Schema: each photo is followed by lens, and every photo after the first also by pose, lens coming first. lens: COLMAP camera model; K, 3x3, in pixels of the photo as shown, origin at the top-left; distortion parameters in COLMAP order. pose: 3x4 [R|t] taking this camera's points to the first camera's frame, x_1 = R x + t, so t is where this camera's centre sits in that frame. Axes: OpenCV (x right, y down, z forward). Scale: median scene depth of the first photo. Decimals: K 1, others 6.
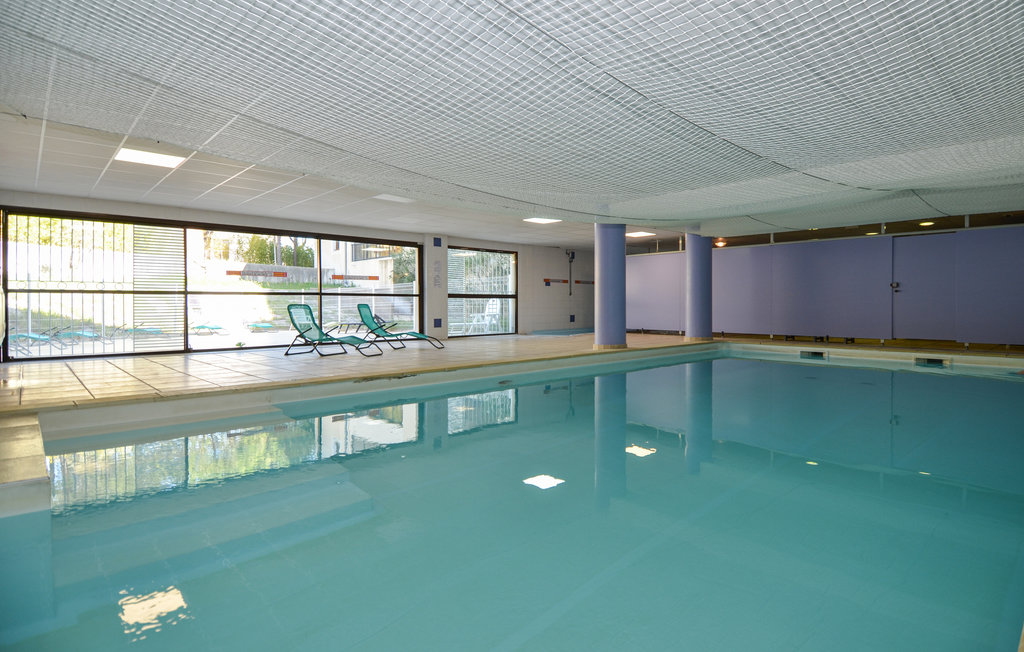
lens RADIAL K [[554.0, 0, 511.7], [0, 554.0, 307.4], [0, 0, 1]] dist [-0.027058, -0.000347]
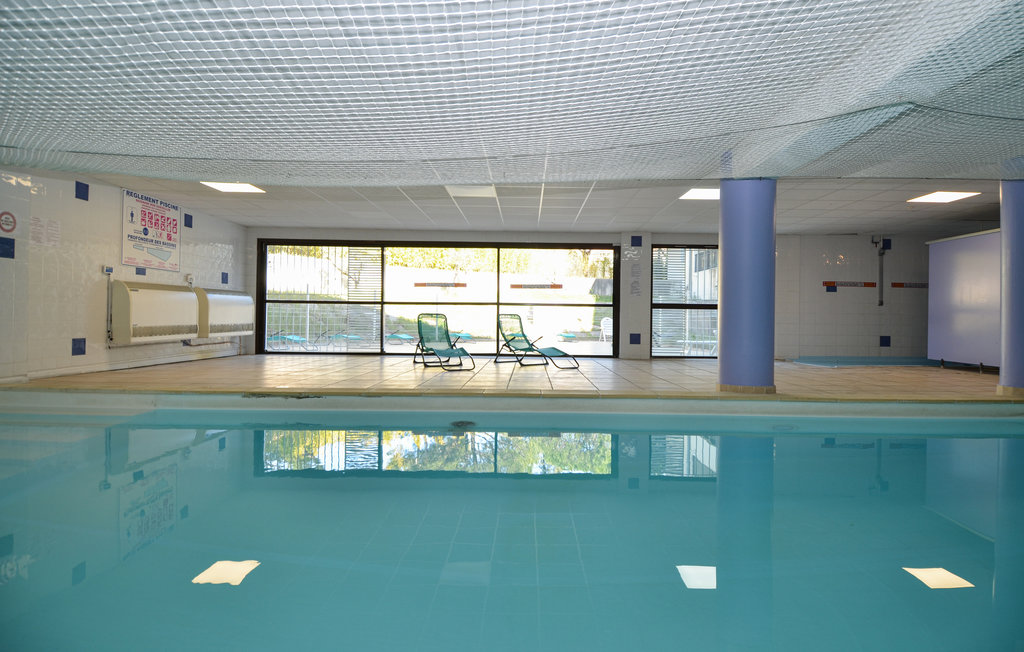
lens RADIAL K [[534.8, 0, 531.3], [0, 534.8, 315.3], [0, 0, 1]] dist [0.003142, -0.000064]
pose [[0.712673, 0.010602, -0.701416, 0.317376], [-0.016313, 0.999866, -0.001461, -0.003307], [0.701307, 0.012484, 0.712750, 0.322323]]
